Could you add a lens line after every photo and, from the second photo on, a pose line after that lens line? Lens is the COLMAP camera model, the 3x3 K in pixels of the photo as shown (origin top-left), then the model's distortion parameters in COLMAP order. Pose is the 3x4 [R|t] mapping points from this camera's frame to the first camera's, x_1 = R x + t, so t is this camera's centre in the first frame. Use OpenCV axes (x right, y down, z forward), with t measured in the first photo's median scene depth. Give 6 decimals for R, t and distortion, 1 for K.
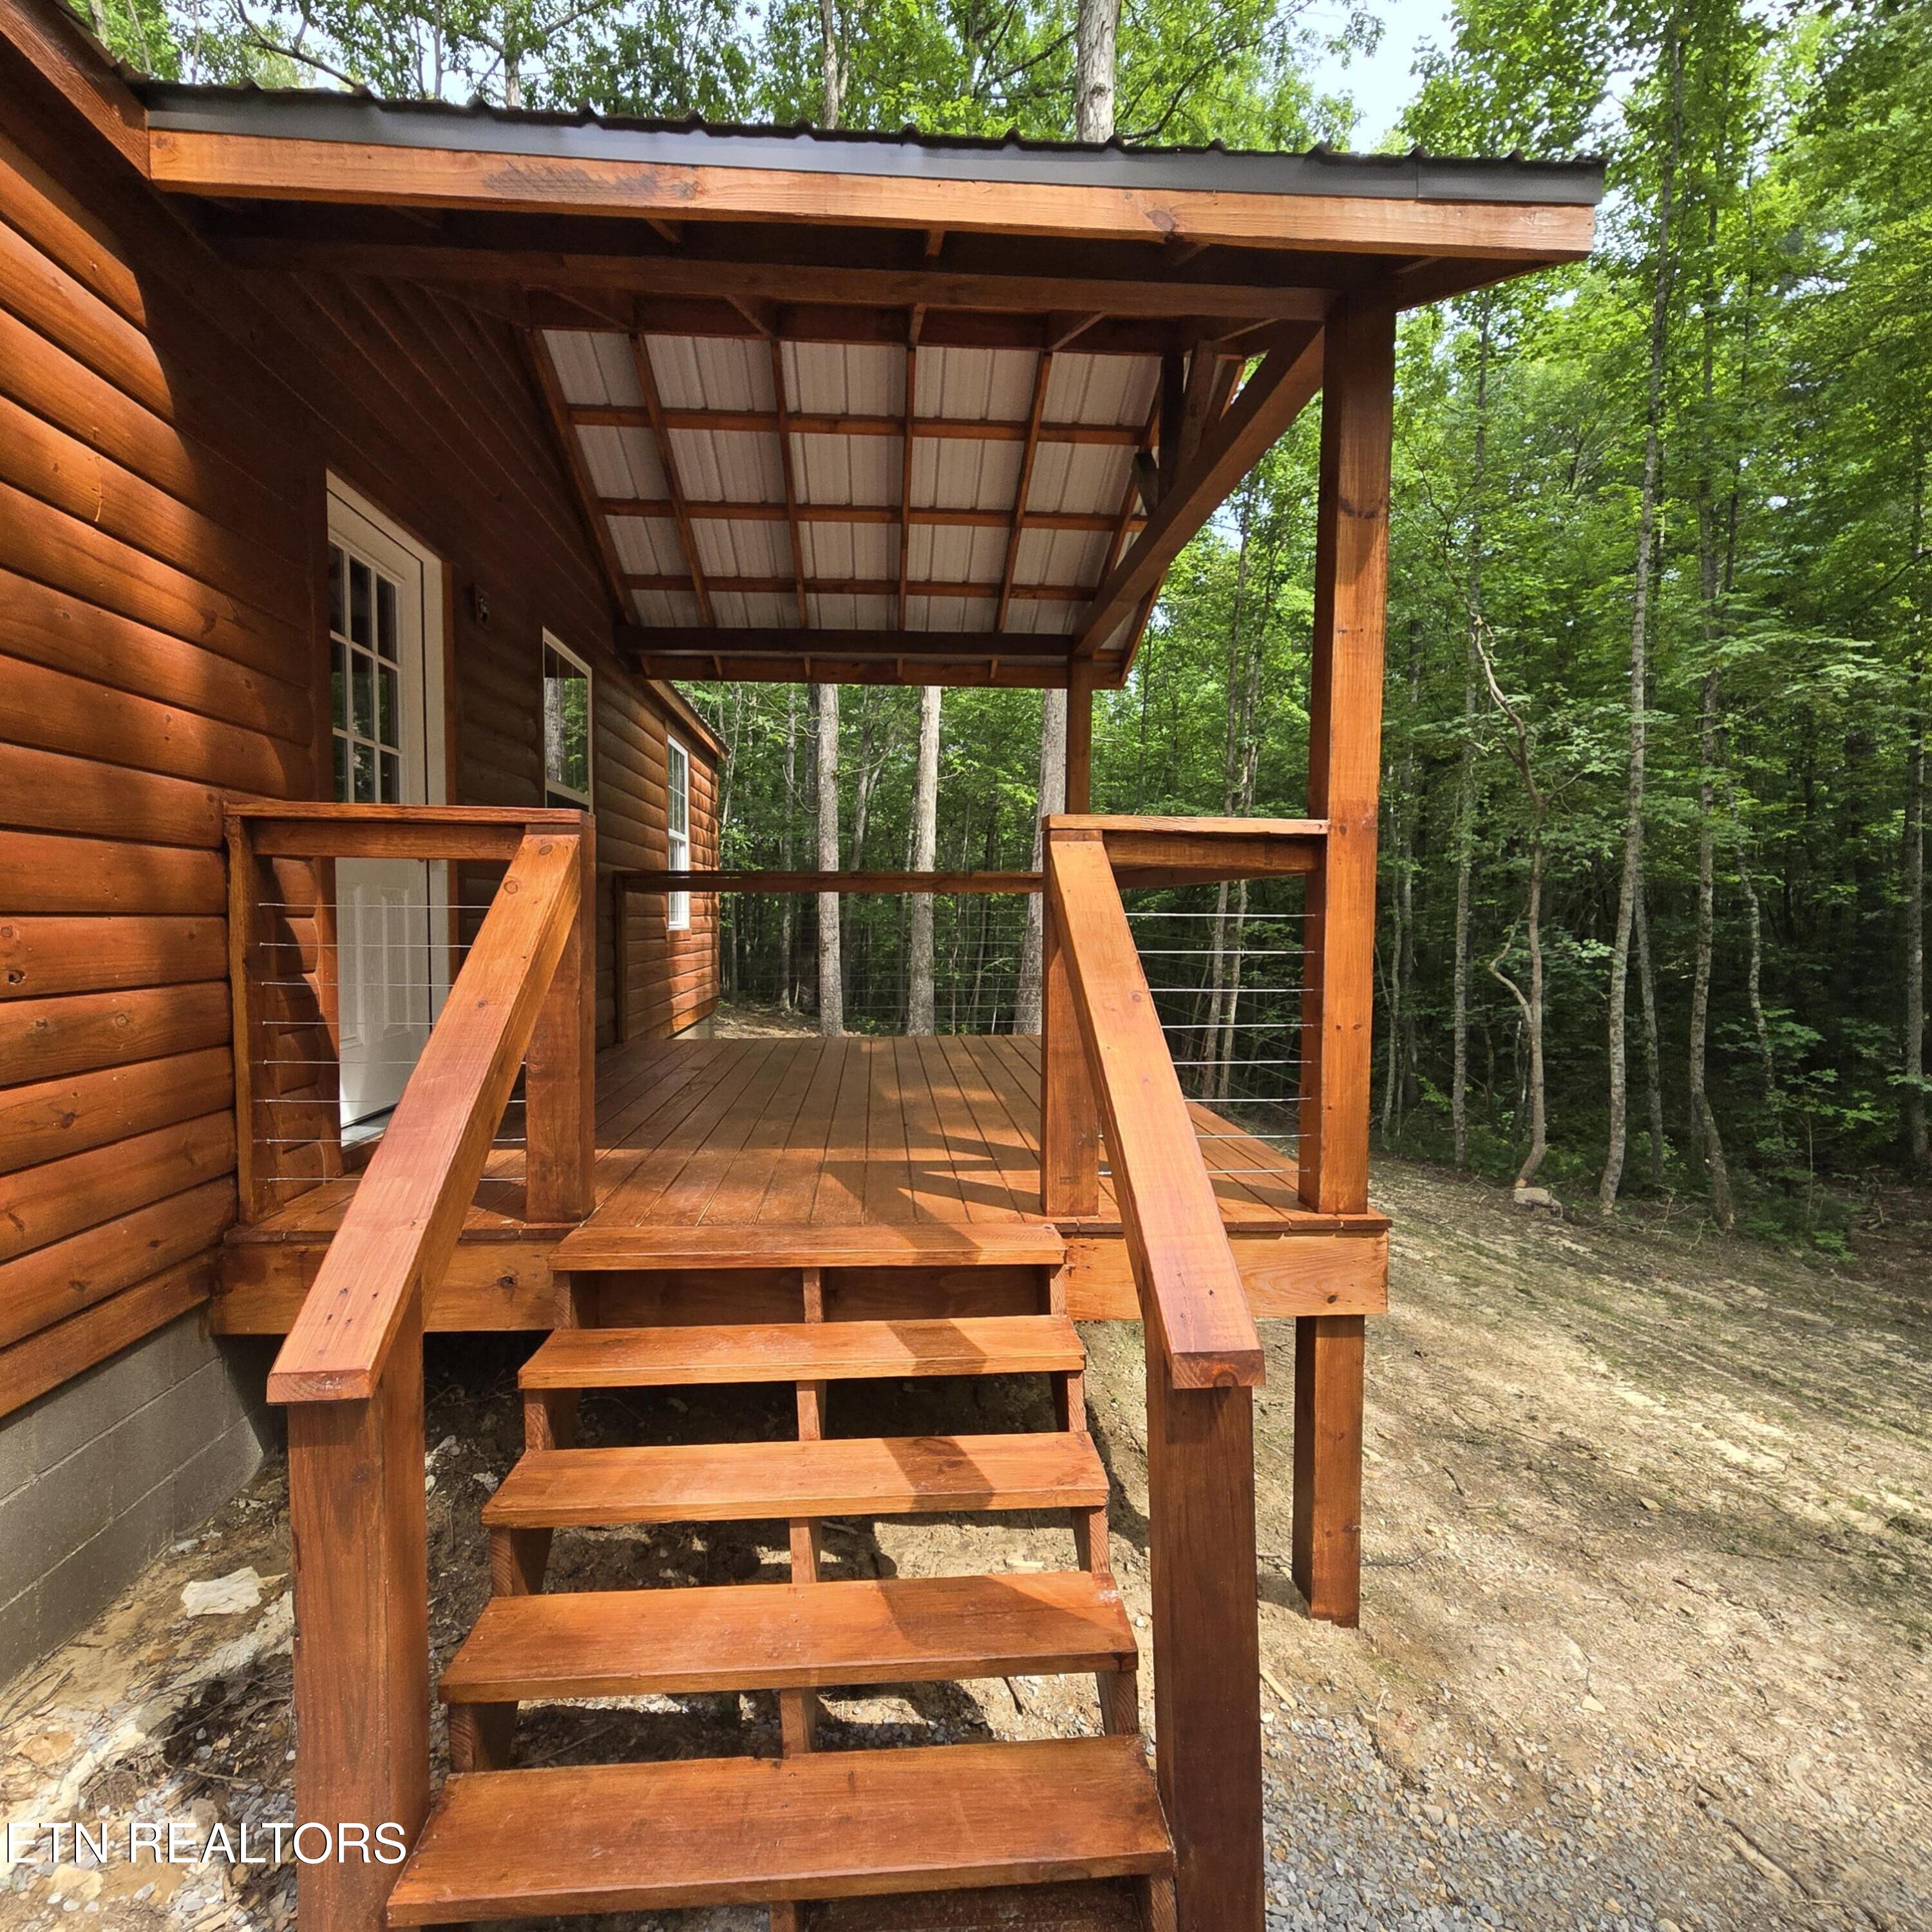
lens RADIAL K [[1054.6, 0, 959.3], [0, 1054.6, 973.8], [0, 0, 1]] dist [0.000182, 0.001098]
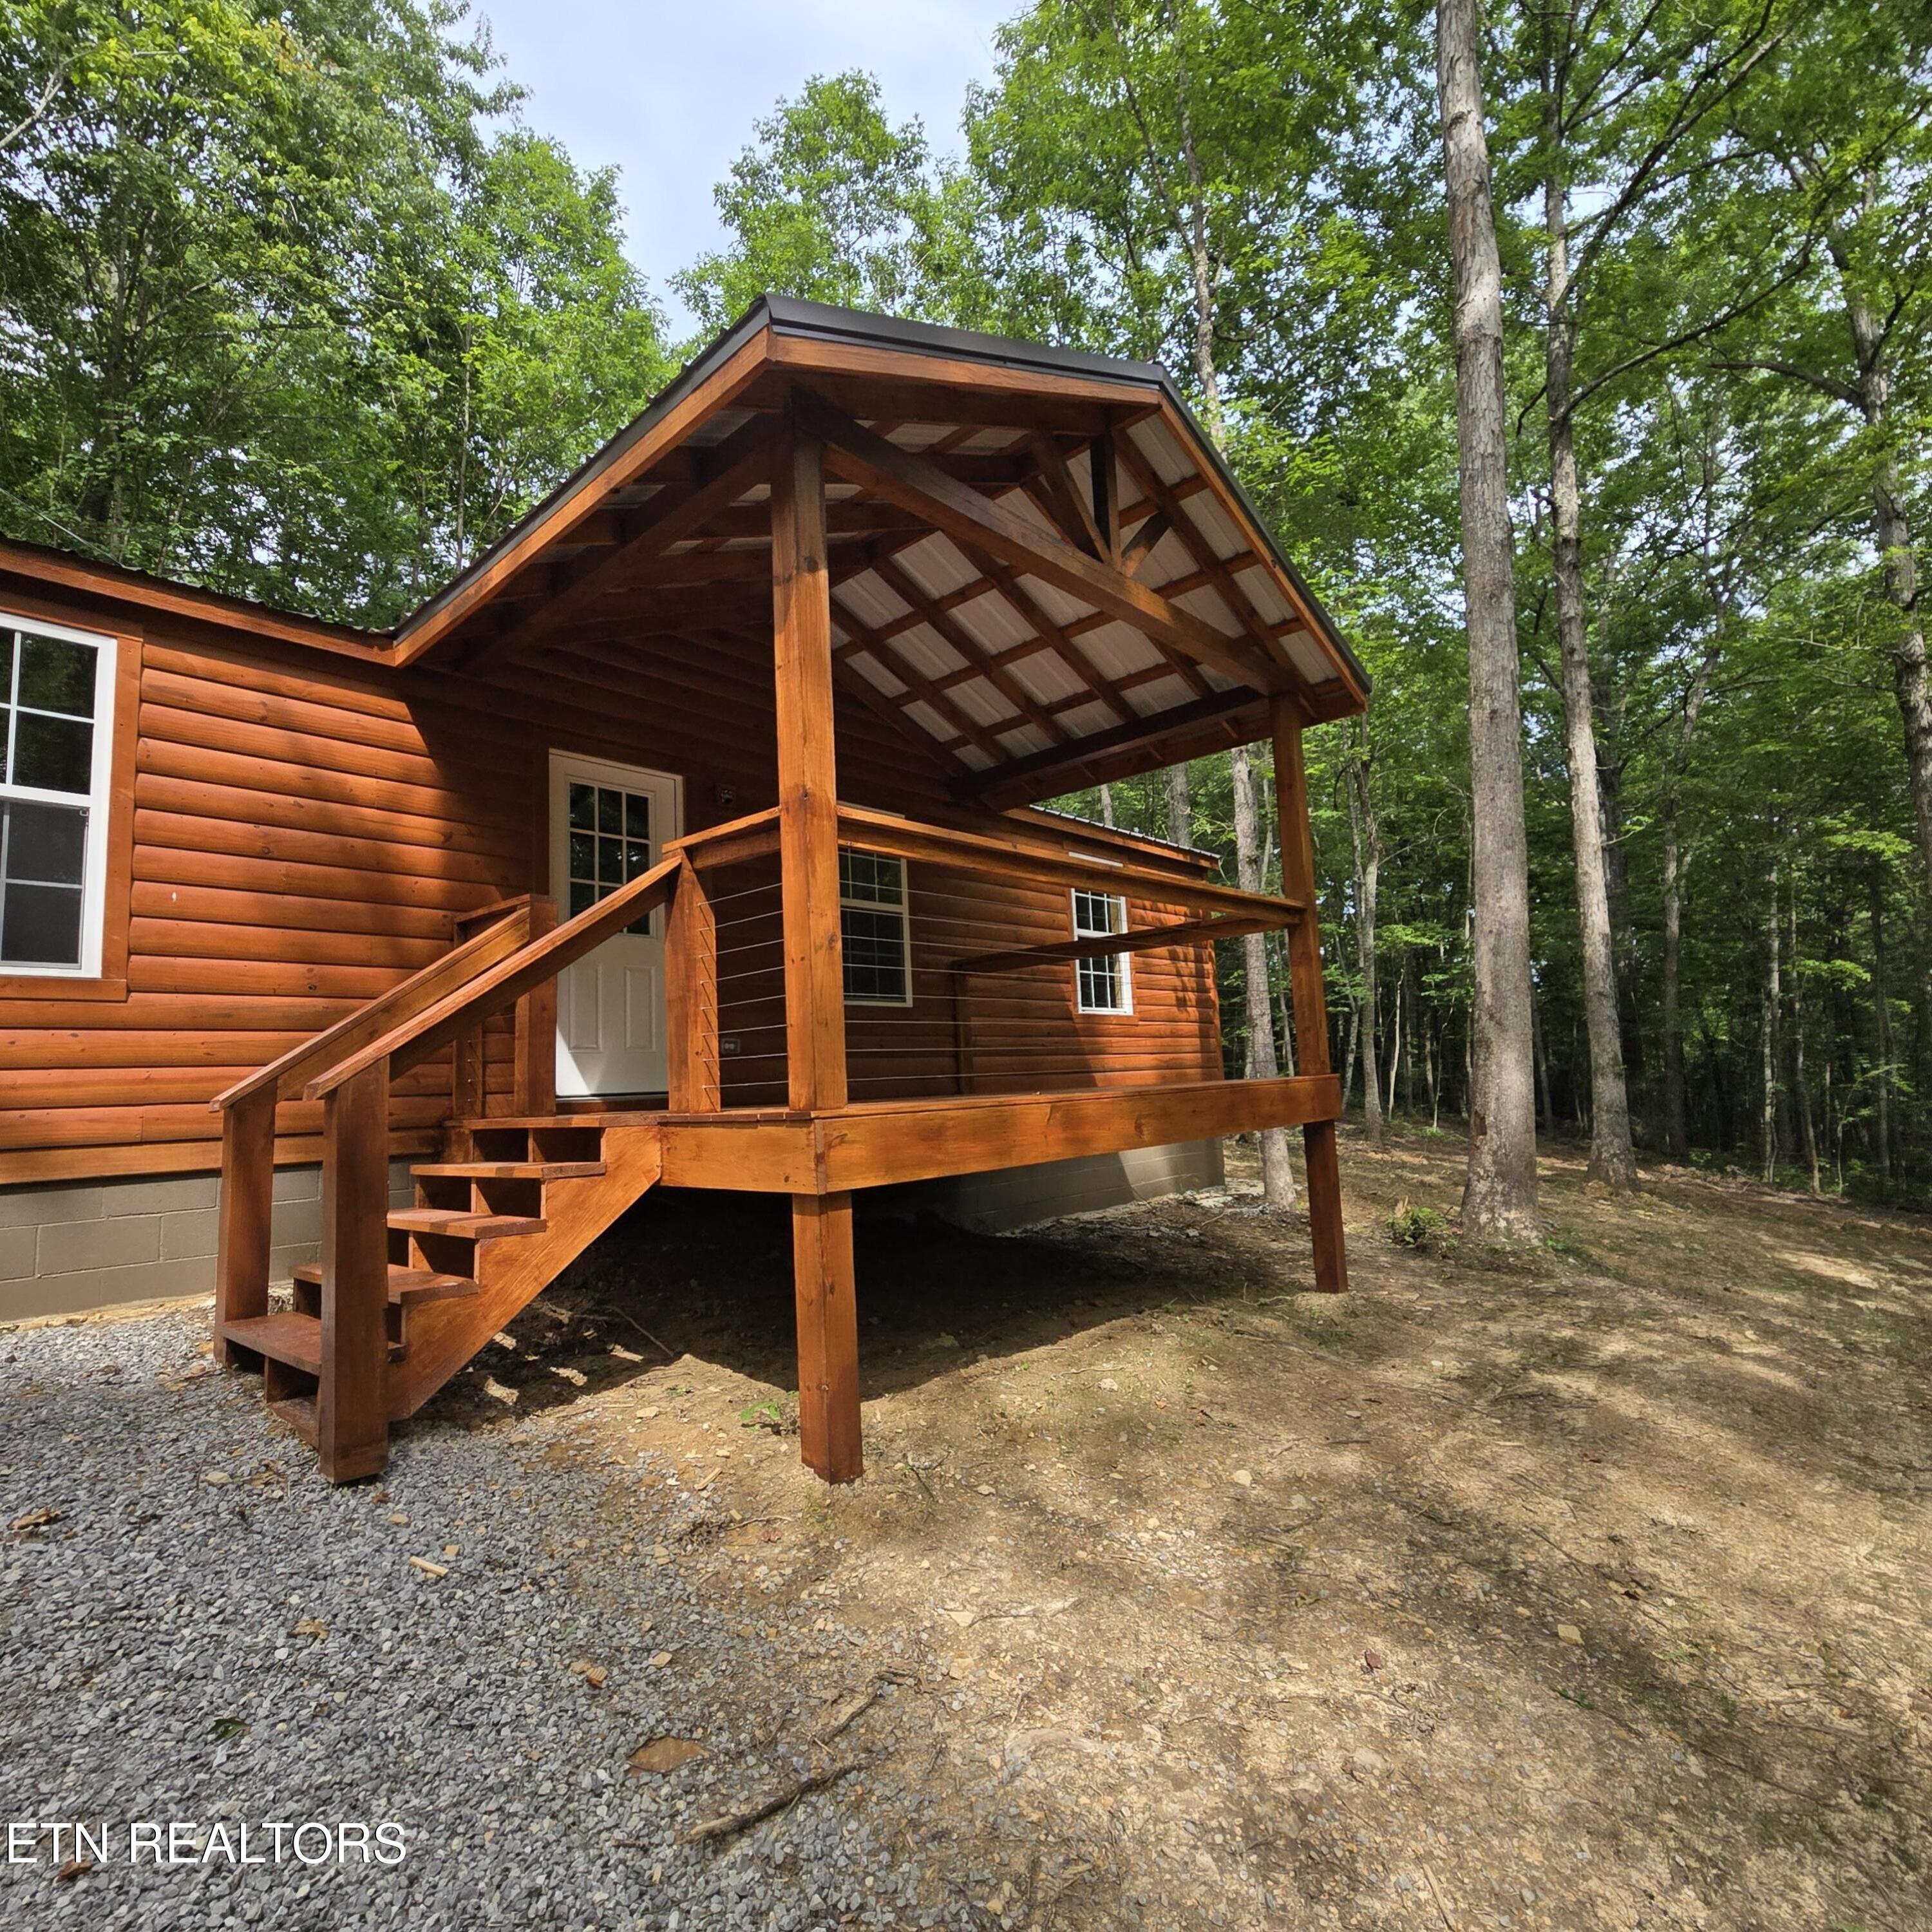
lens RADIAL K [[1054.6, 0, 967.2], [0, 1054.6, 958.6], [0, 0, 1]] dist [0.000182, 0.001098]
pose [[0.685748, -0.127144, -0.716648, 1.173590], [0.012356, 0.986516, -0.163200, 0.214982], [0.727734, 0.103059, 0.678072, 0.239781]]
